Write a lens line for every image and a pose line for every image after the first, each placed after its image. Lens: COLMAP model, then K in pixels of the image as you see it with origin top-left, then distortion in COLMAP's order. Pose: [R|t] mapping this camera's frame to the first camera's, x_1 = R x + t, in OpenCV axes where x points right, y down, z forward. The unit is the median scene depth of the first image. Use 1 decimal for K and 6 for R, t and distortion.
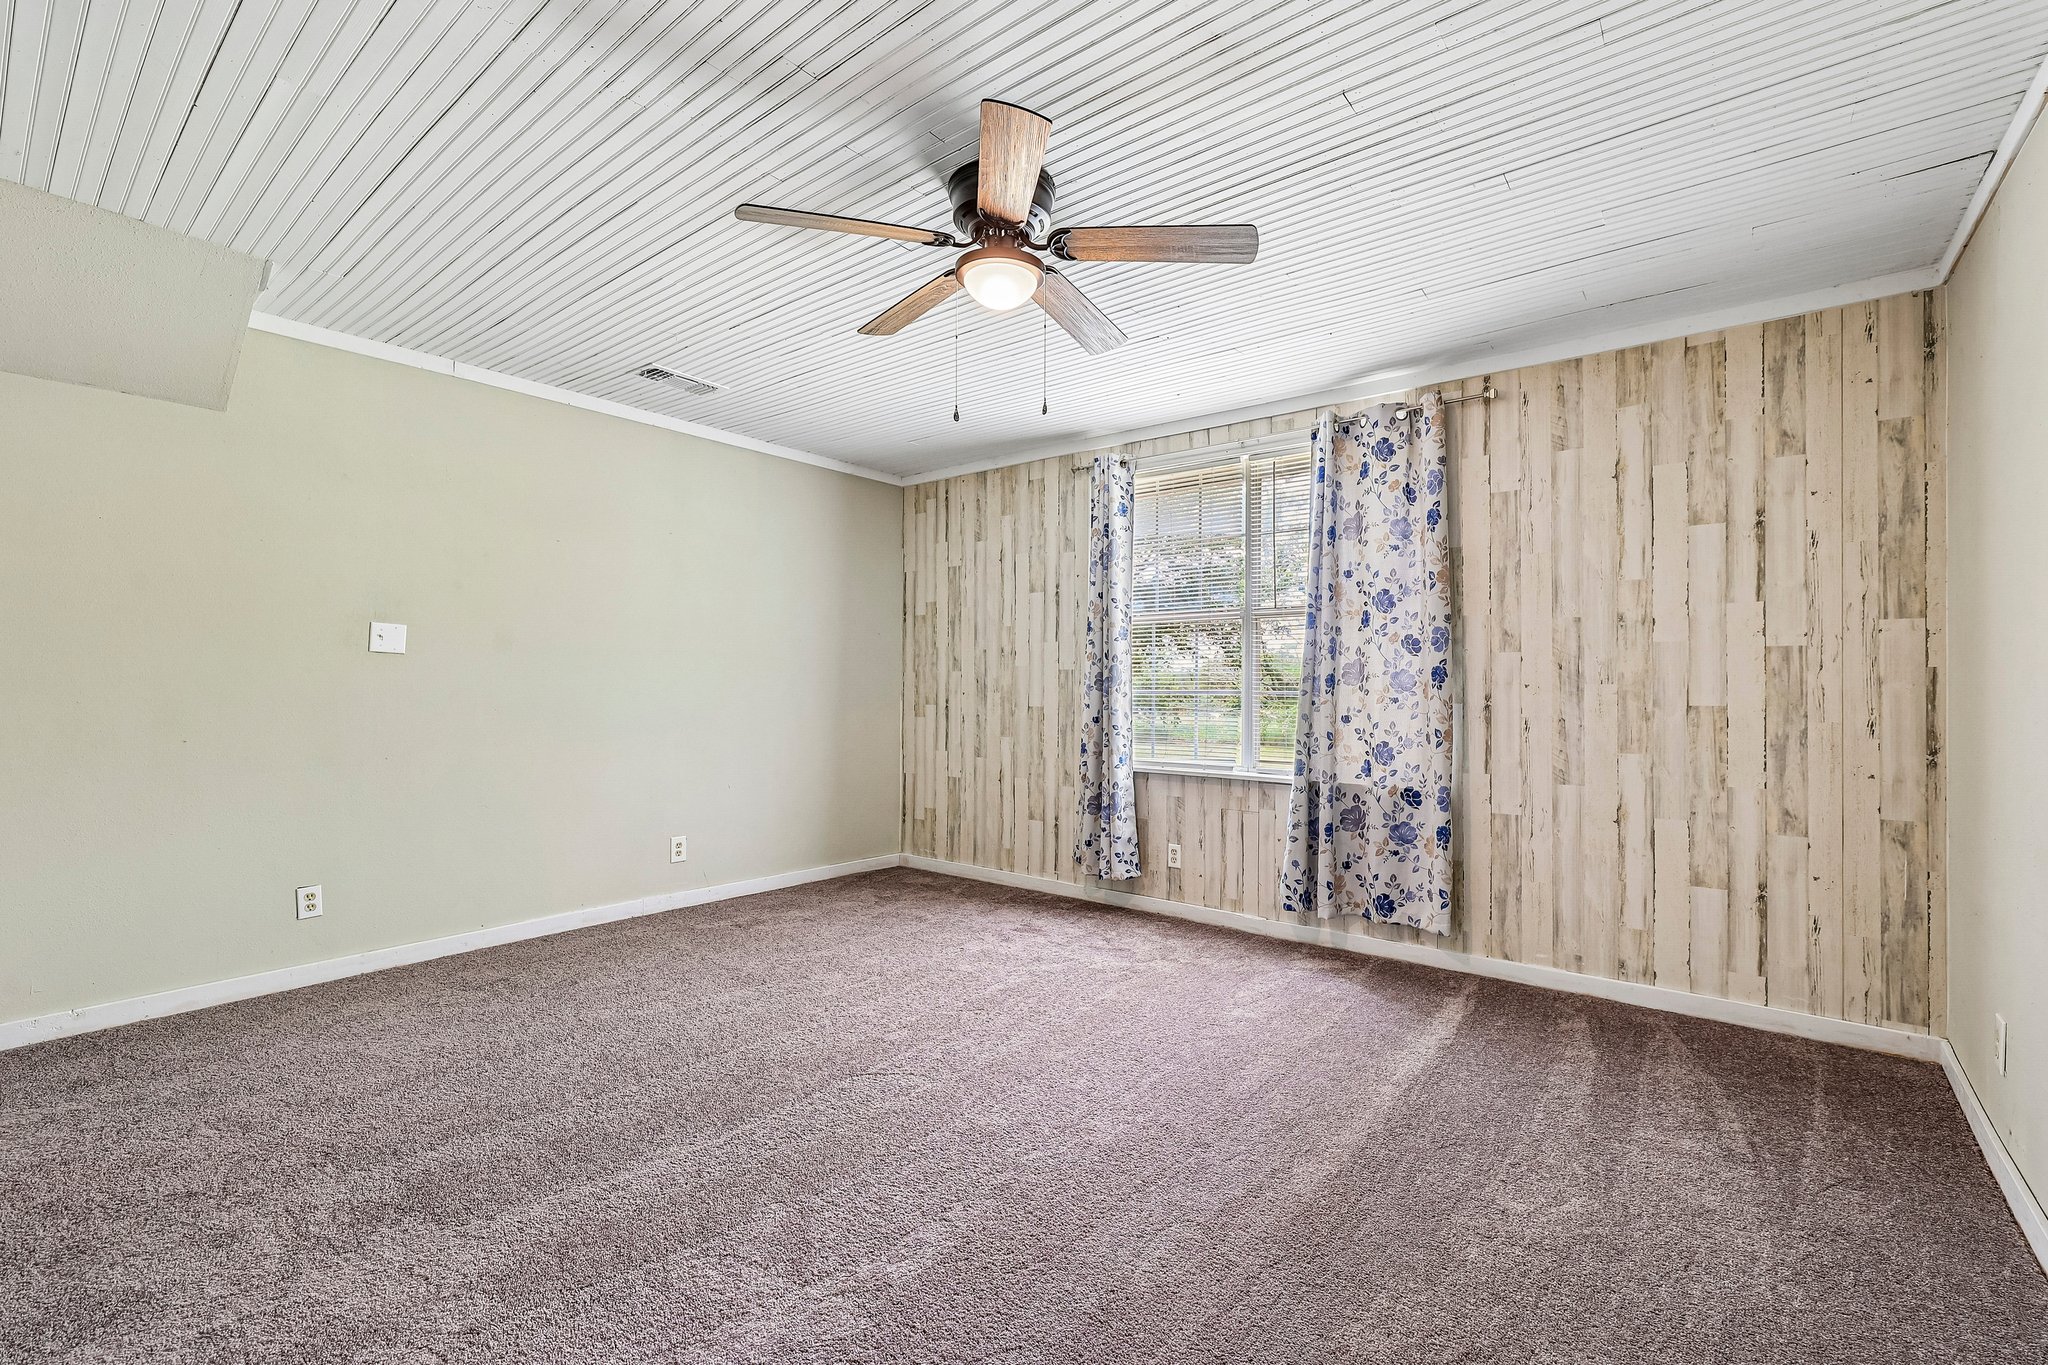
lens RADIAL K [[866.4, 0, 1052.6], [0, 866.4, 679.1], [0, 0, 1]] dist [0.001297, -0.000332]
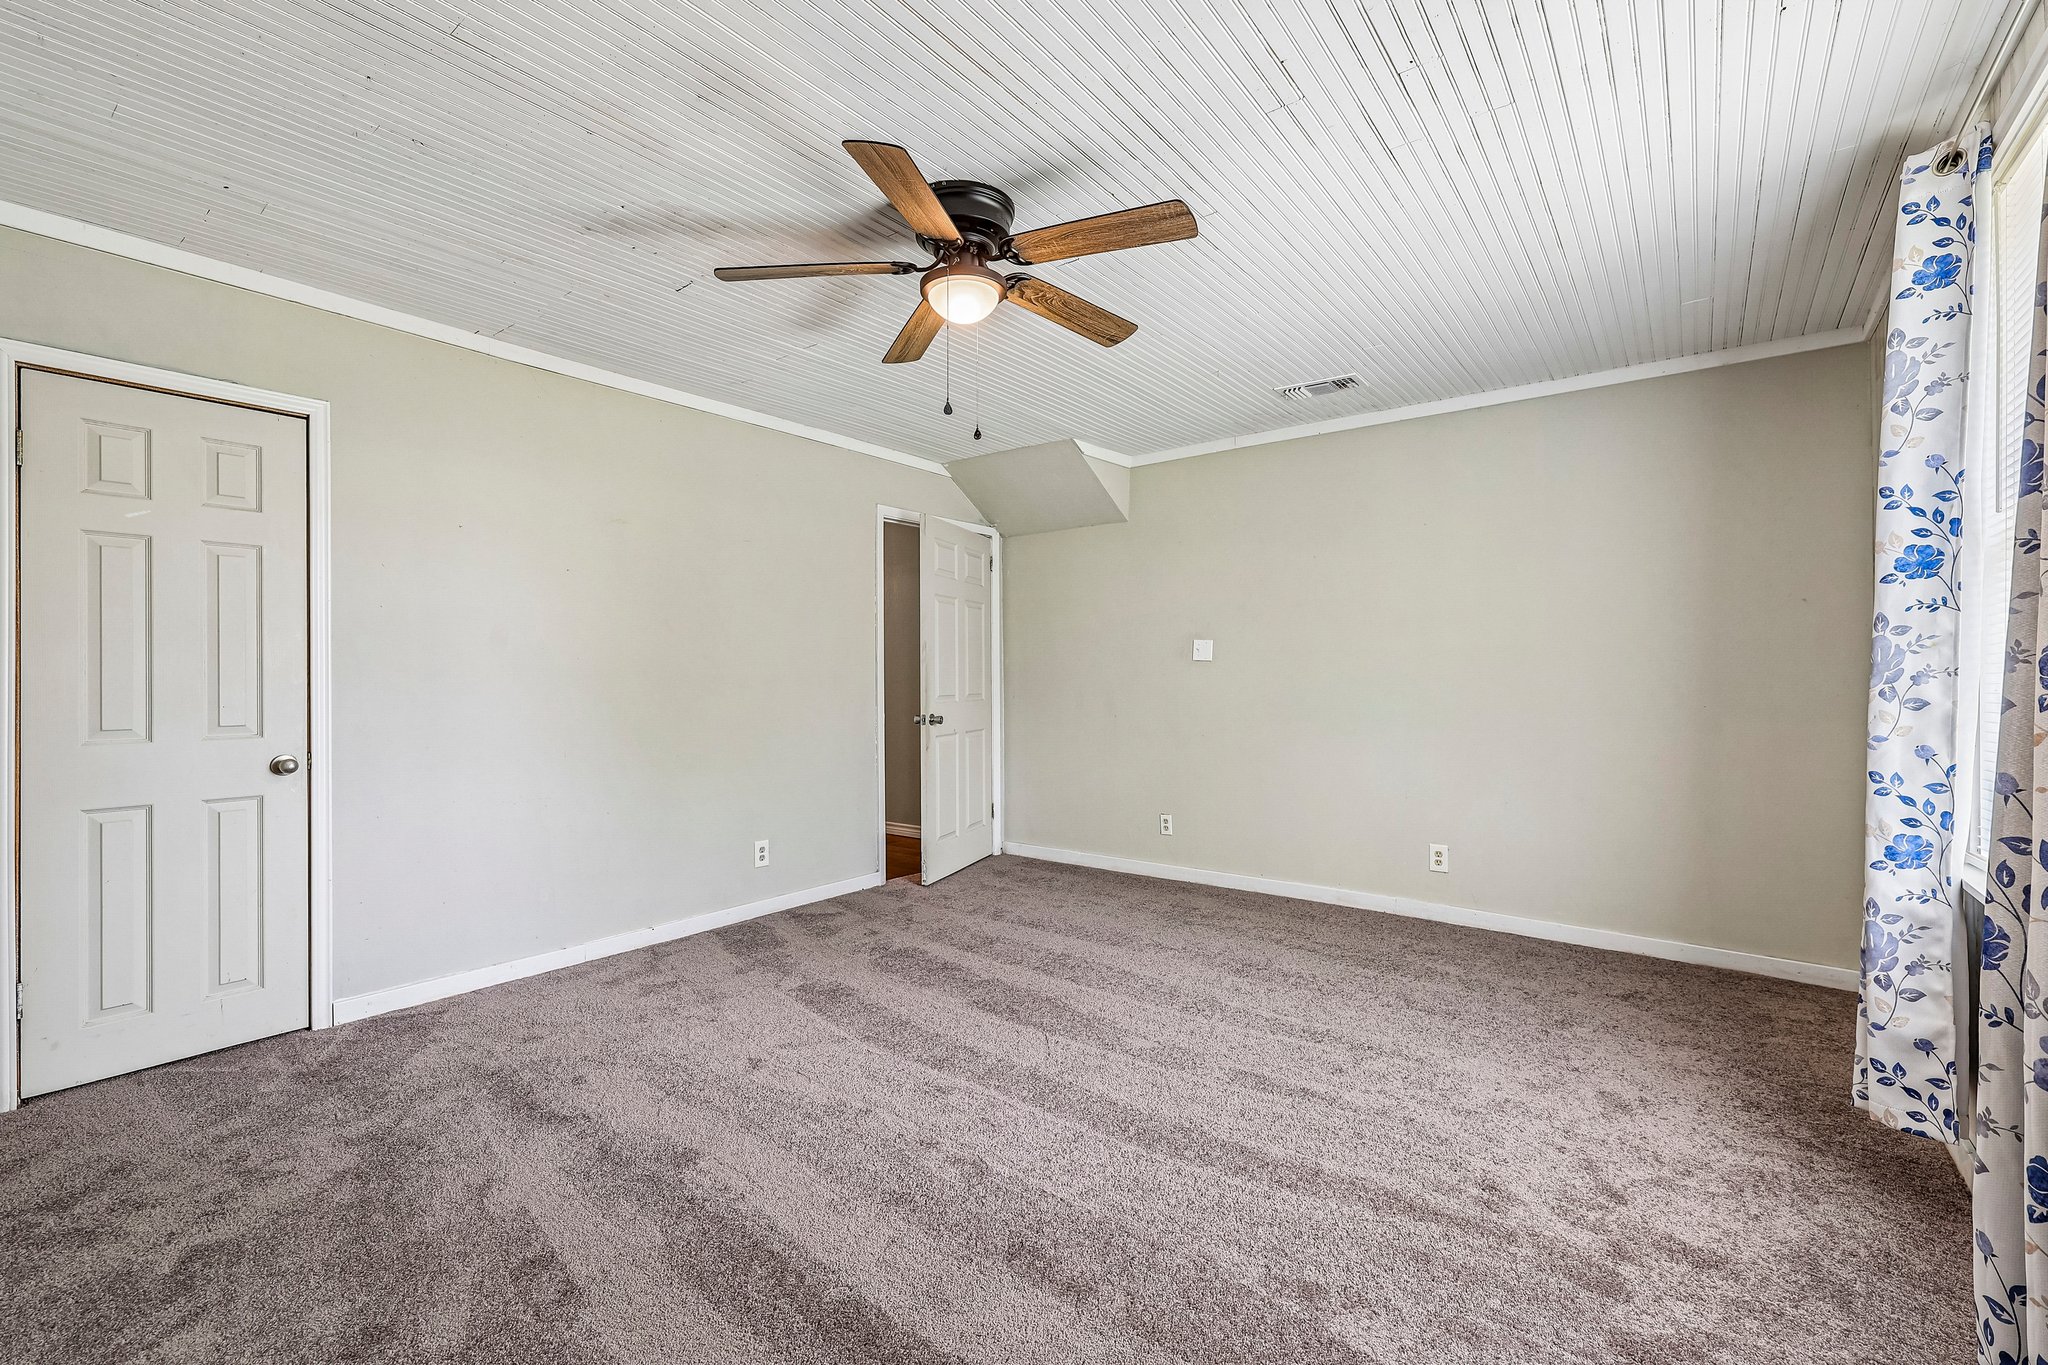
lens RADIAL K [[866.4, 0, 1052.6], [0, 866.4, 679.1], [0, 0, 1]] dist [0.001297, -0.000332]
pose [[0.022115, -0.007369, -0.999728, 0.561547], [0.008802, 0.999936, -0.007176, 0.005118], [0.999717, -0.008641, 0.022178, 0.622360]]
